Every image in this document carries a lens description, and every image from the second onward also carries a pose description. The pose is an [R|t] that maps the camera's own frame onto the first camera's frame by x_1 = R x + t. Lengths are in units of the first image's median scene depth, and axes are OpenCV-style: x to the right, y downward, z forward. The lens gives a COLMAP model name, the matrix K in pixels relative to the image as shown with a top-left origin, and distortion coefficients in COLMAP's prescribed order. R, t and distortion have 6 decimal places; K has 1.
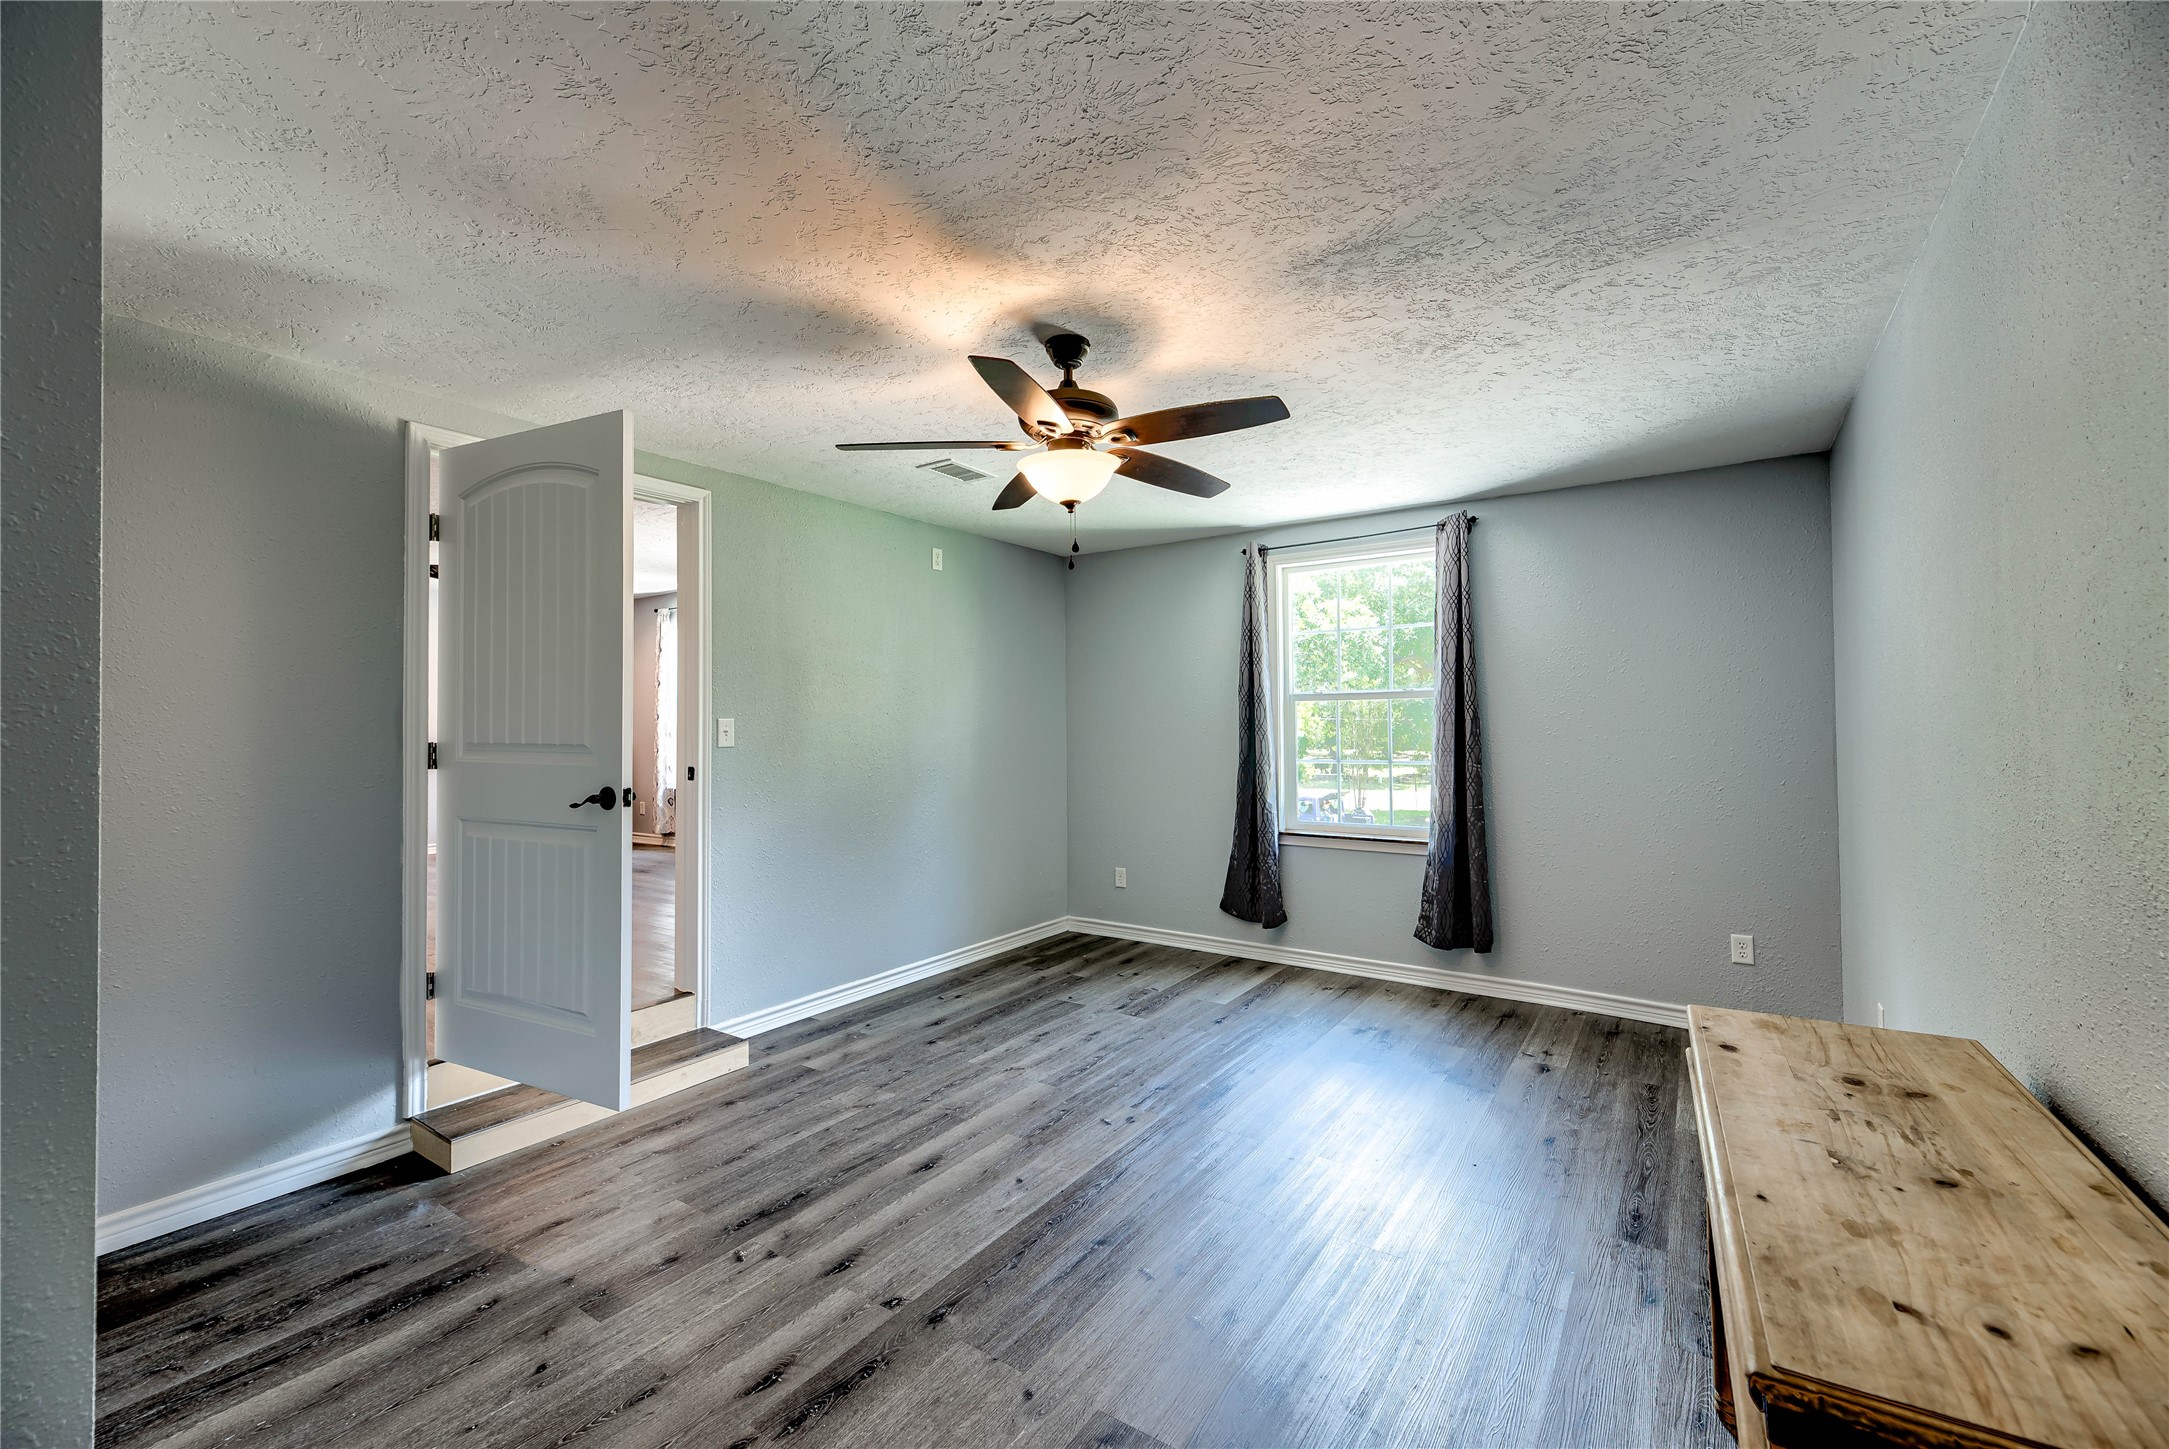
lens RADIAL K [[916.4, 0, 1105.8], [0, 916.4, 744.1], [0, 0, 1]] dist [0.012286, -0.000486]
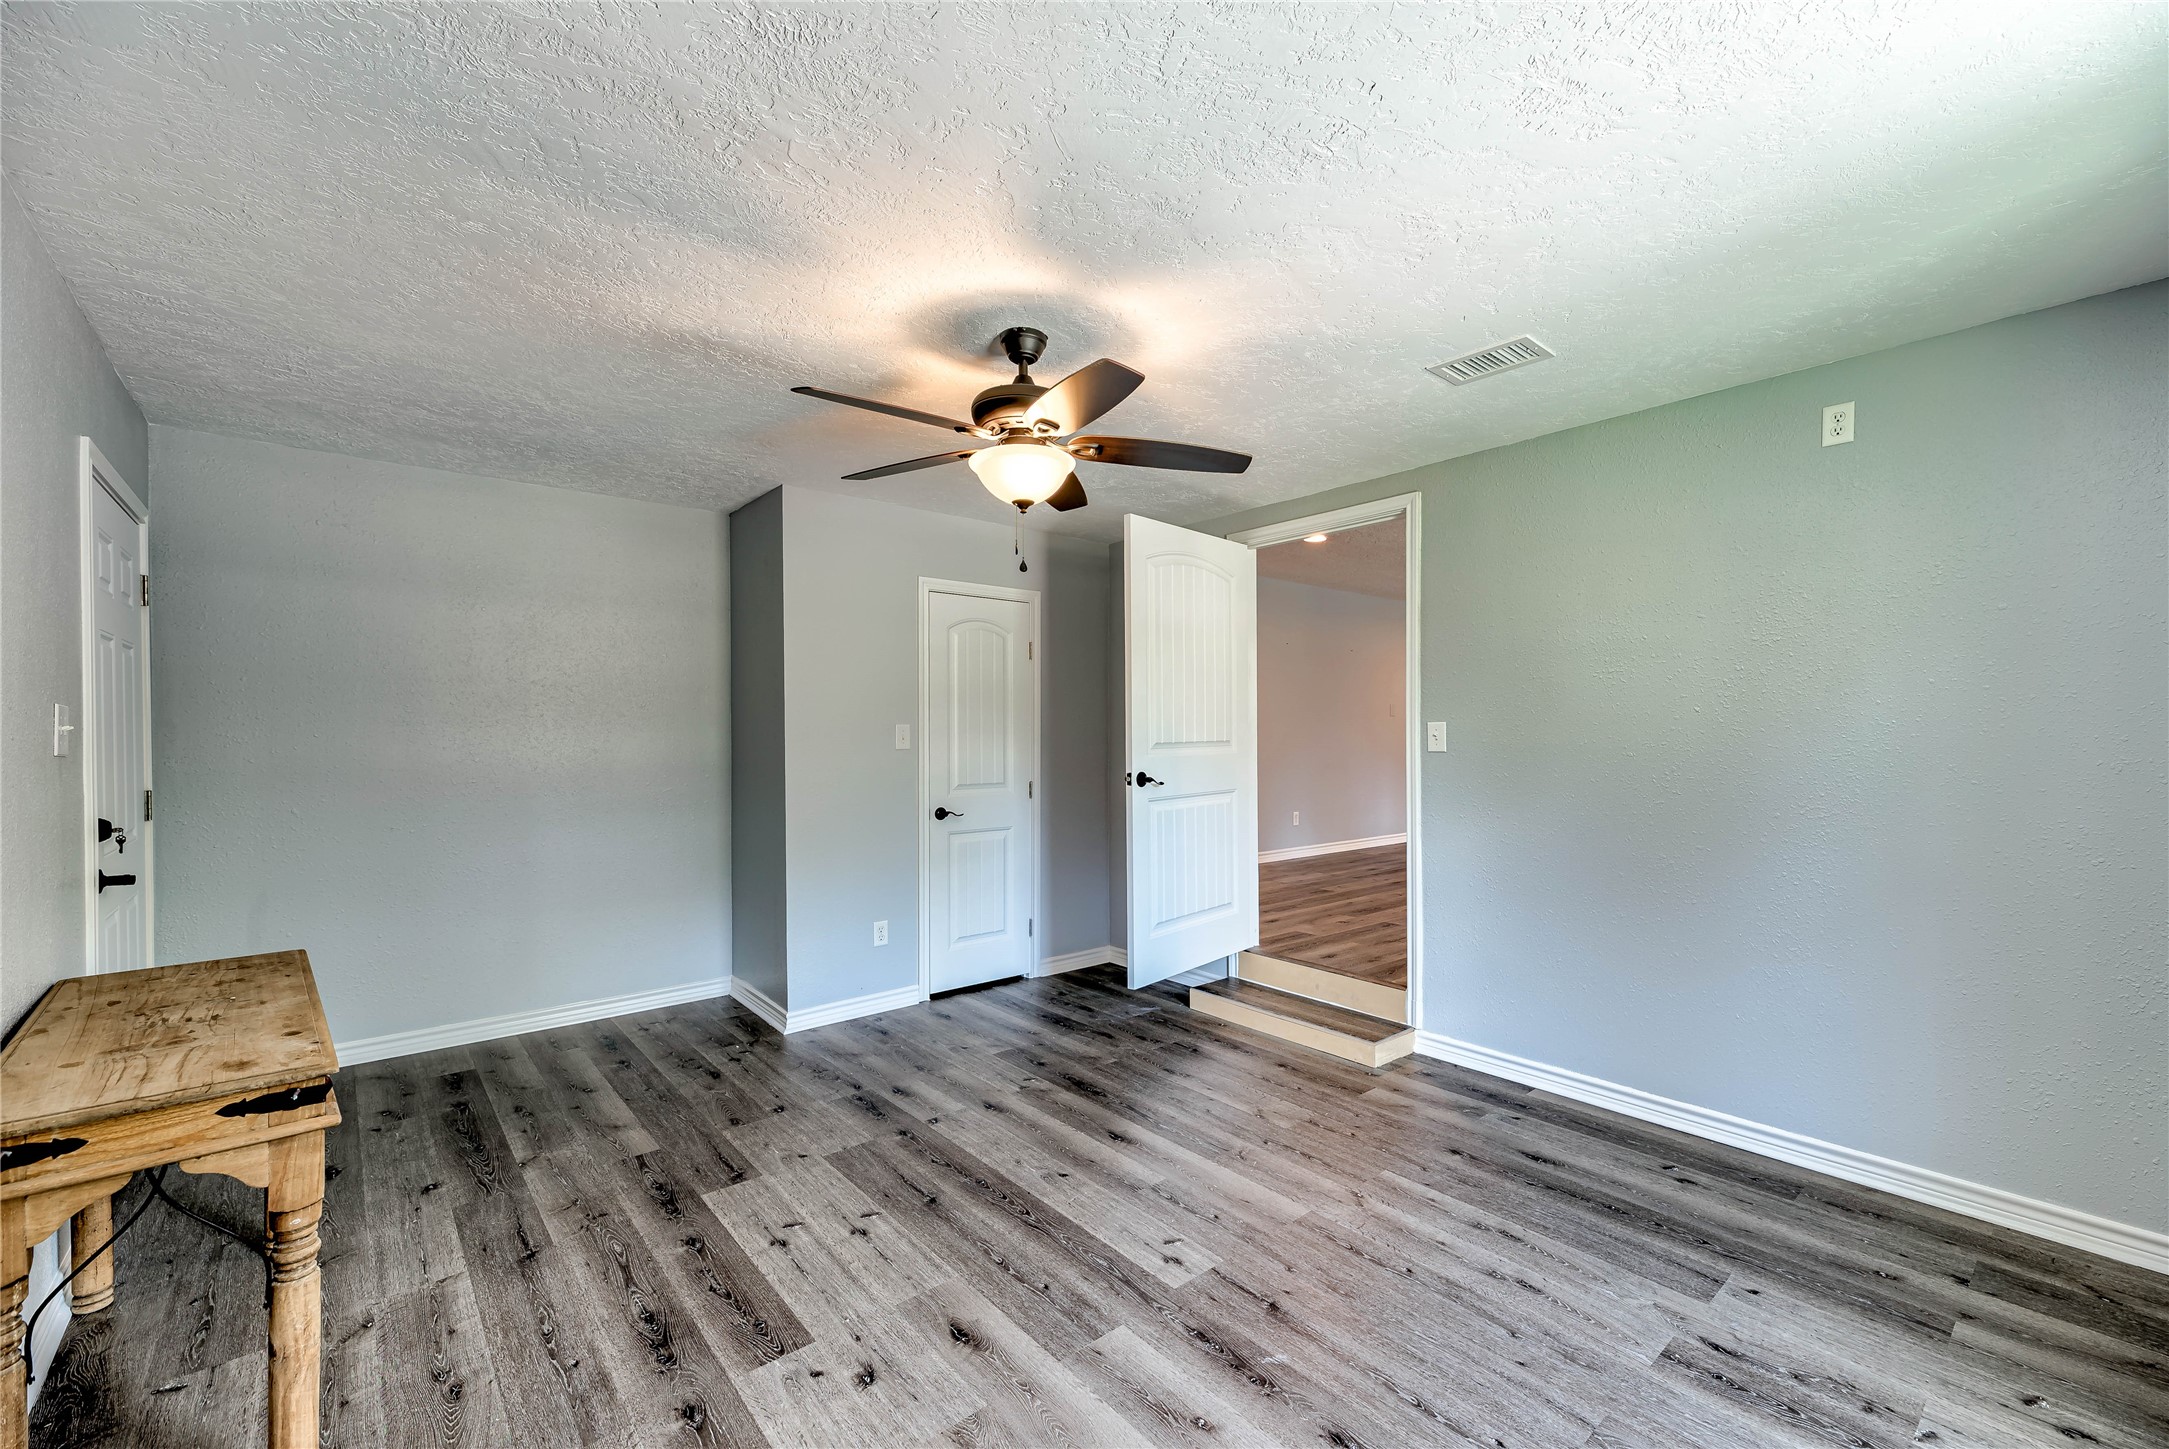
lens RADIAL K [[916.4, 0, 1105.8], [0, 916.4, 744.1], [0, 0, 1]] dist [0.012286, -0.000486]
pose [[-0.297987, 0.015384, -0.954446, 0.628785], [-0.016761, 0.999632, 0.021345, -0.018588], [0.954423, 0.022358, -0.297619, 0.981887]]
